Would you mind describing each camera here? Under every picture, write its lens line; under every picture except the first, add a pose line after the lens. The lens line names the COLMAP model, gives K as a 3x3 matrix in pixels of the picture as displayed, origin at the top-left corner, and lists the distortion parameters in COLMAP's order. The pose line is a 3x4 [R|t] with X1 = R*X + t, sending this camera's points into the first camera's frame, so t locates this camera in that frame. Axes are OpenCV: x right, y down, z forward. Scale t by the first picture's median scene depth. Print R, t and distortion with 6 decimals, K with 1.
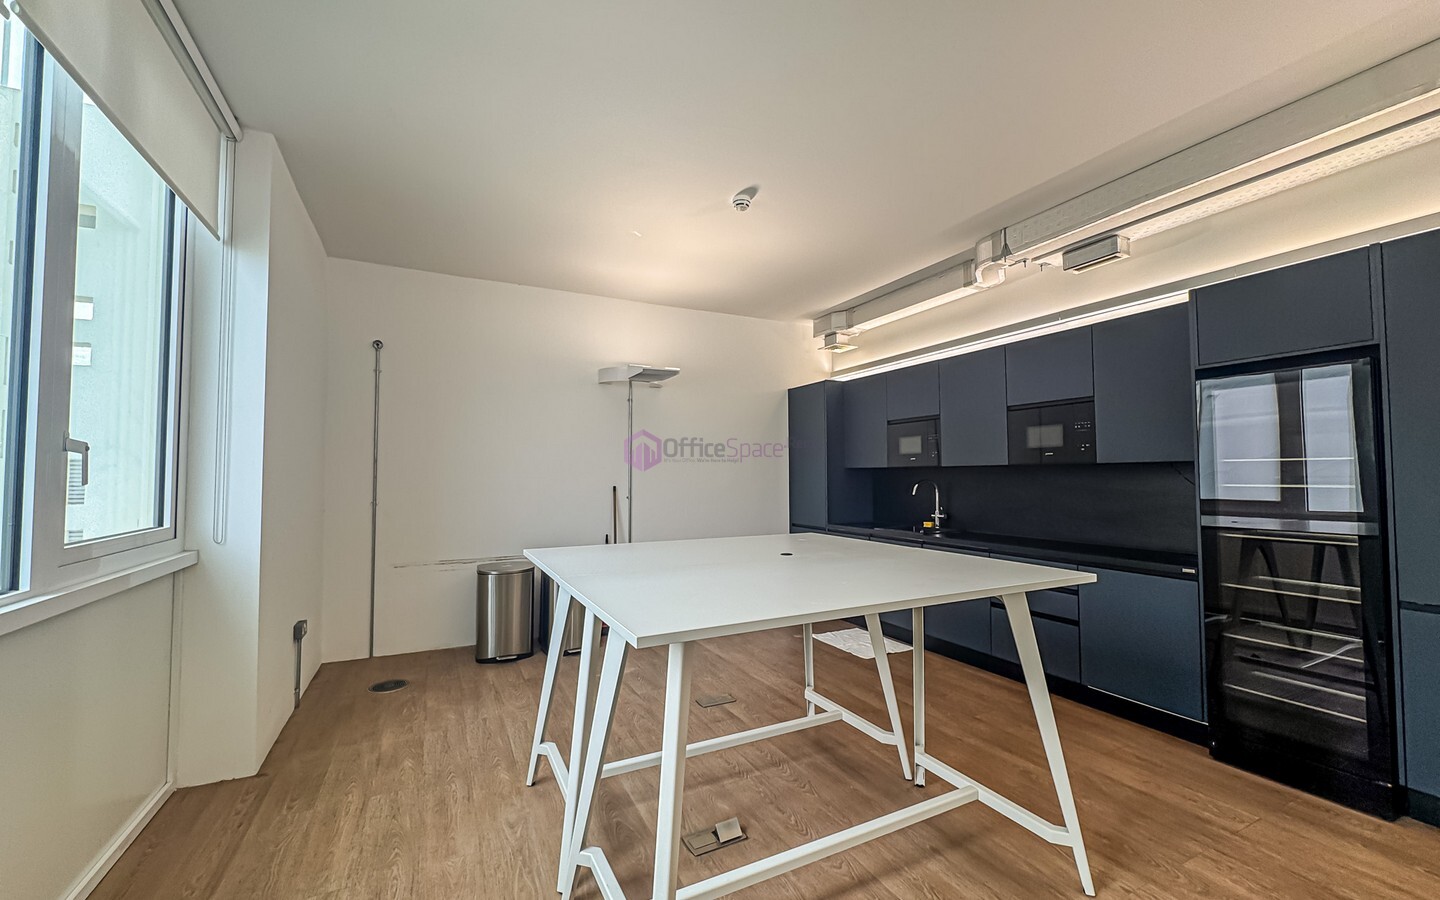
lens RADIAL K [[589.6, 0, 720.0], [0, 589.6, 450.0], [0, 0, 1]] dist [-0.000453, 0.000099]
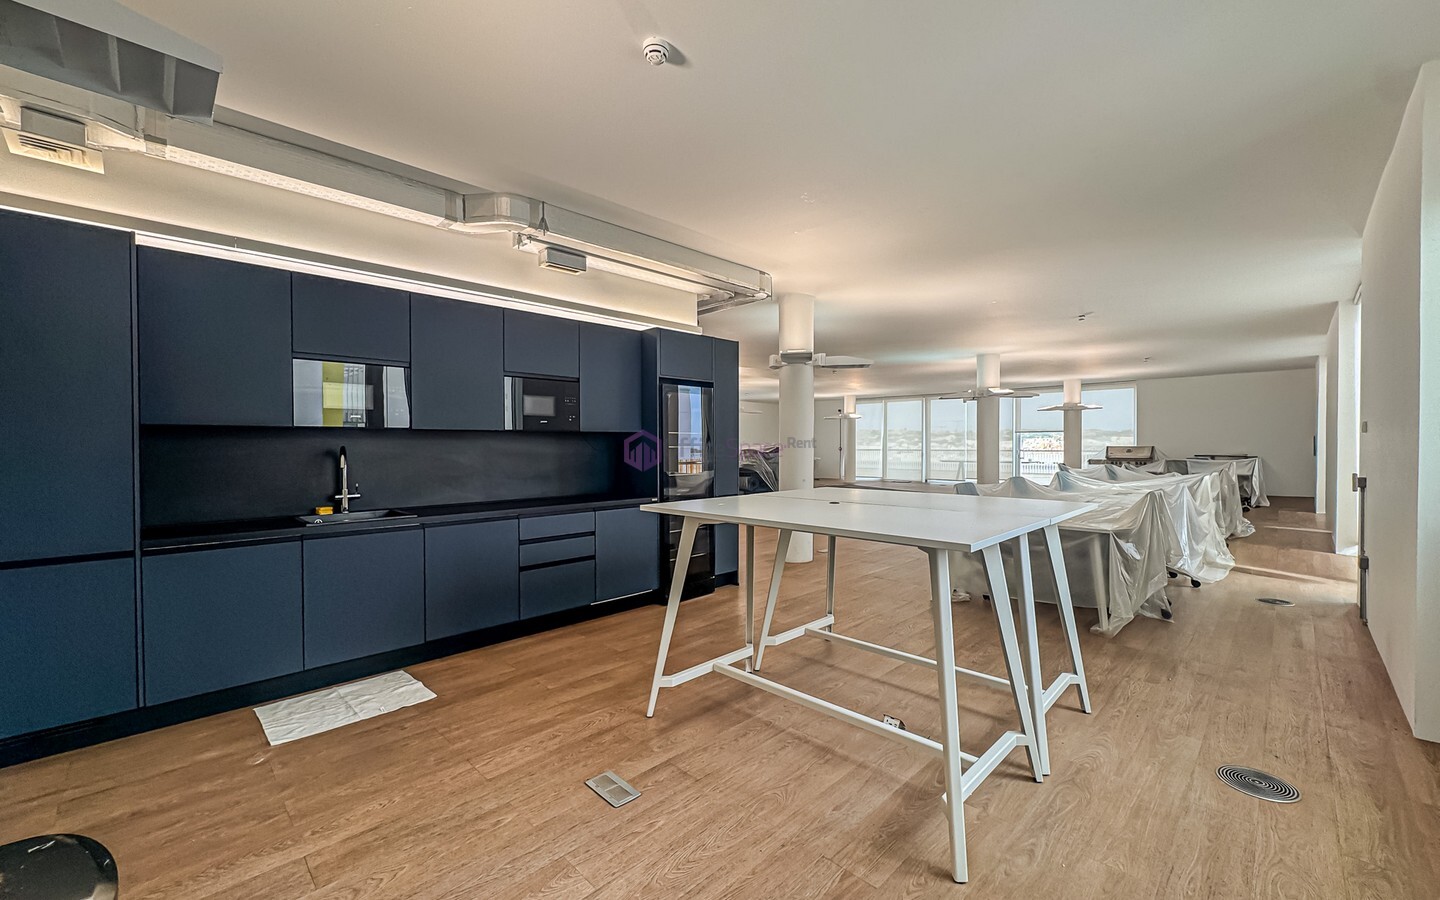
lens RADIAL K [[584.9, 0, 721.6], [0, 584.9, 449.9], [0, 0, 1]] dist [-0.002192, -0.000140]
pose [[-0.338440, -0.004533, 0.940977, -0.654991], [-0.036652, 0.999293, -0.008369, 0.062284], [-0.940274, -0.037322, -0.338367, 1.144816]]
